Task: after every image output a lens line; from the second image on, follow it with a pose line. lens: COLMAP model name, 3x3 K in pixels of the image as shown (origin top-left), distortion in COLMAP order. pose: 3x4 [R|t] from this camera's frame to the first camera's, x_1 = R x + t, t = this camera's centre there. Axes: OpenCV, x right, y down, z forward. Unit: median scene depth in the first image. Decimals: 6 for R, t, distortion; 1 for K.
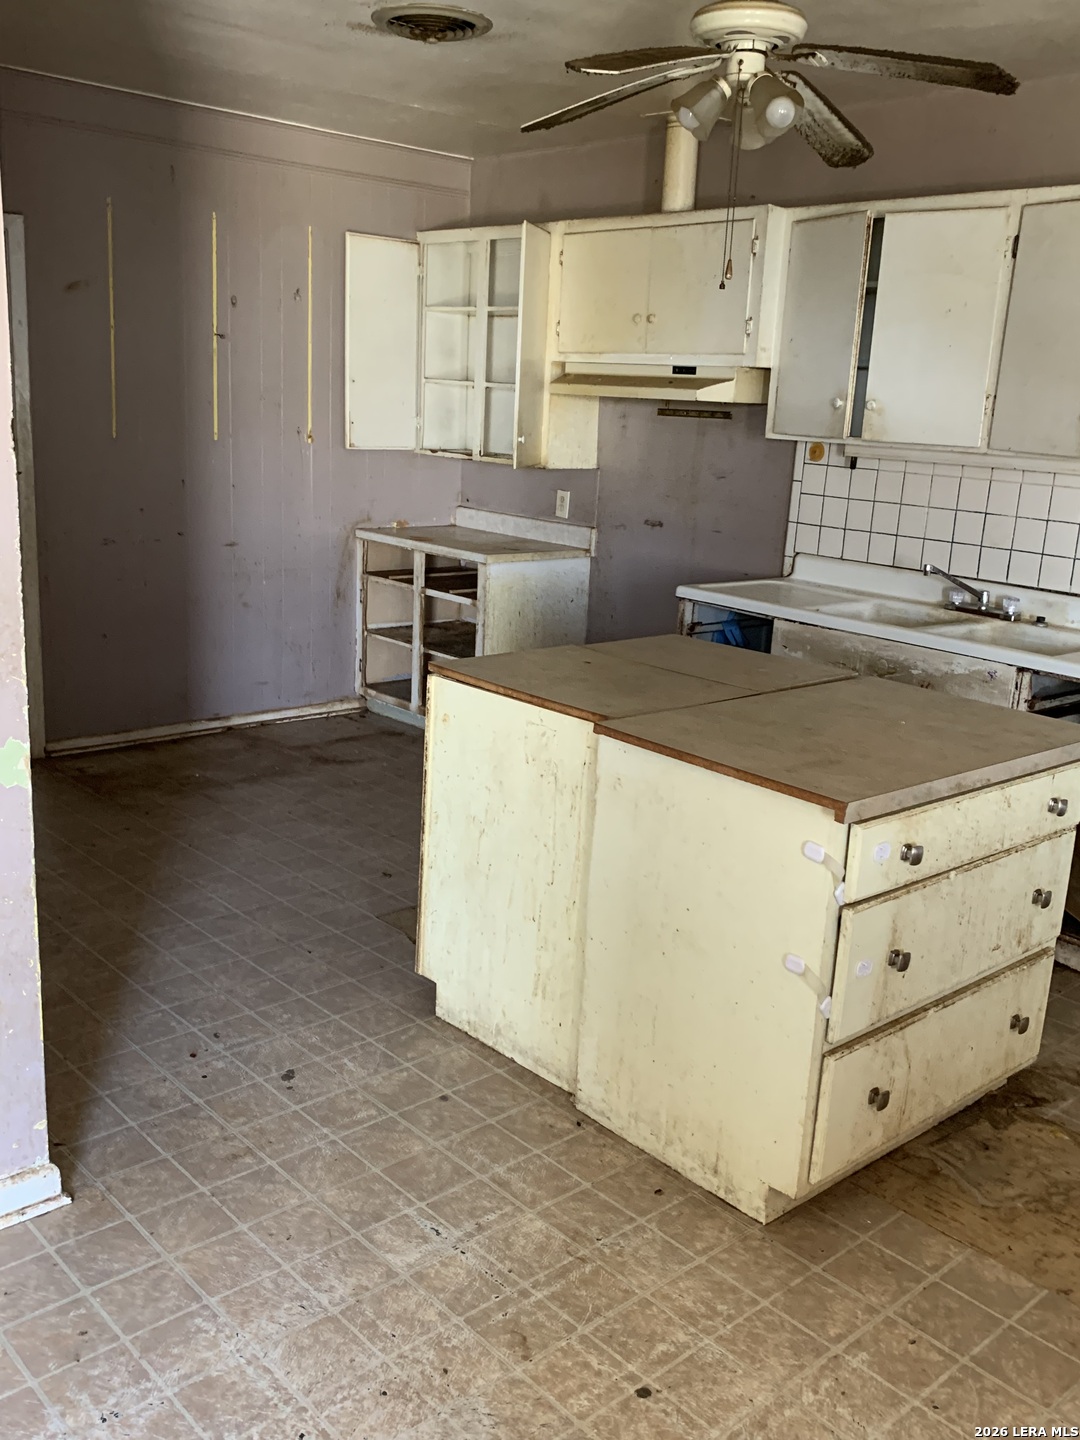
lens RADIAL K [[1308.1, 0, 536.3], [0, 1308.1, 736.4], [0, 0, 1]] dist [0.117315, -0.313122]
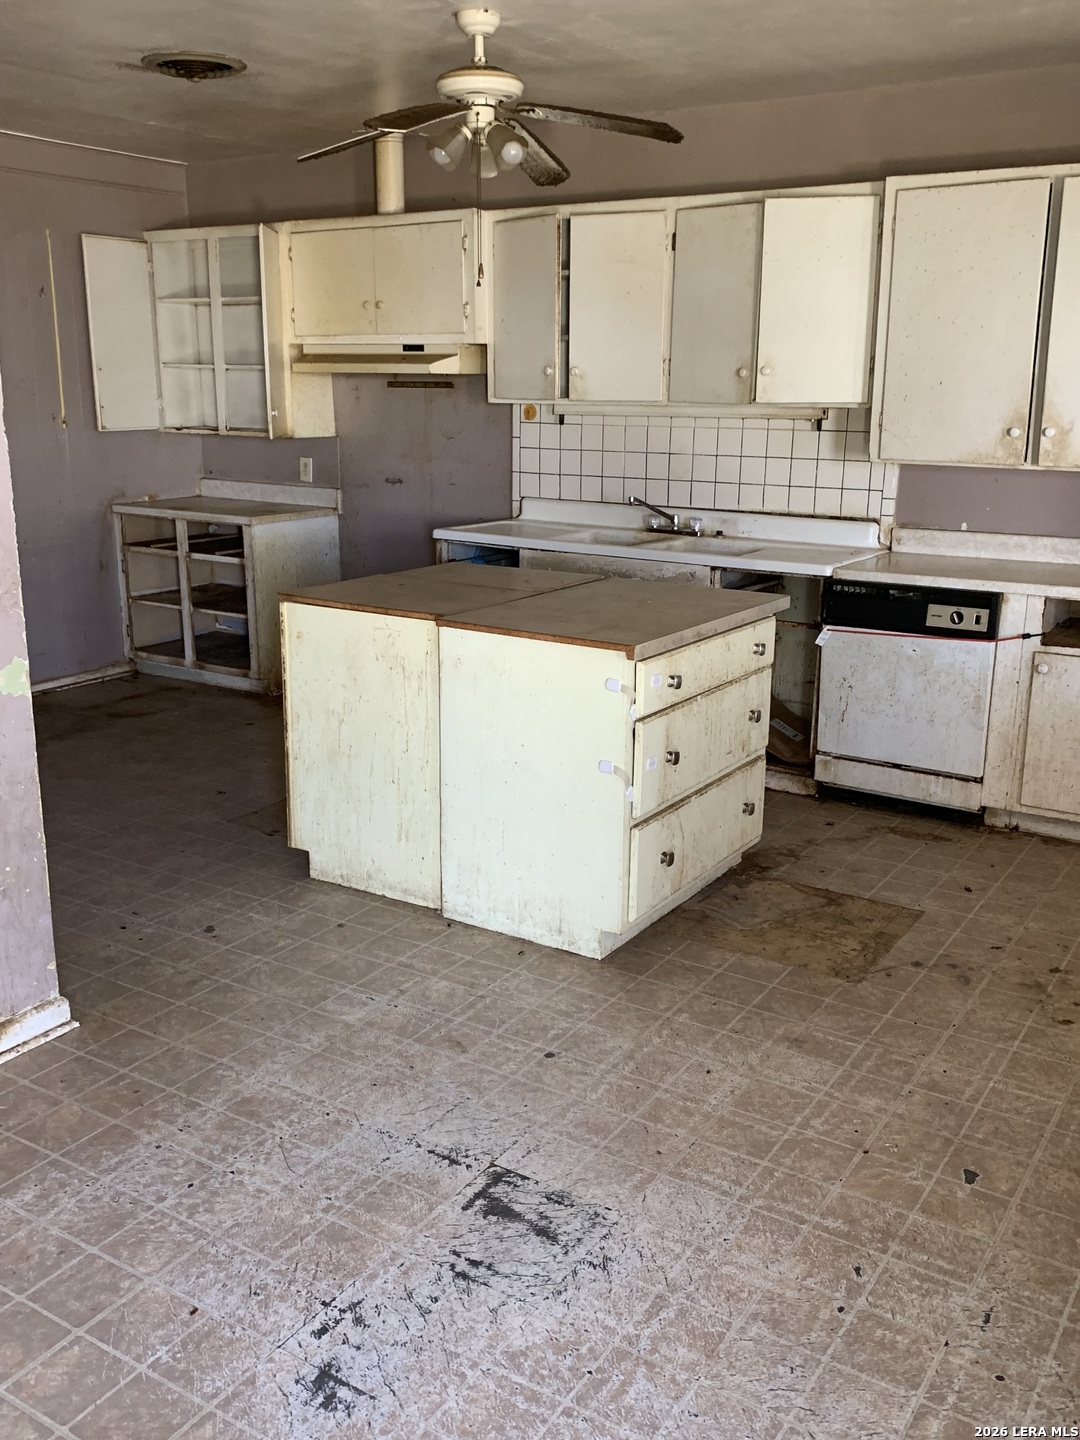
lens RADIAL K [[1323.7, 0, 540.0], [0, 1323.7, 720.0], [0, 0, 1]] dist [0.121926, -0.323928]
pose [[0.963521, -0.107915, 0.244911, -0.152795], [0.106570, 0.994128, 0.018775, 0.061245], [-0.245499, 0.008010, 0.969364, -0.261297]]
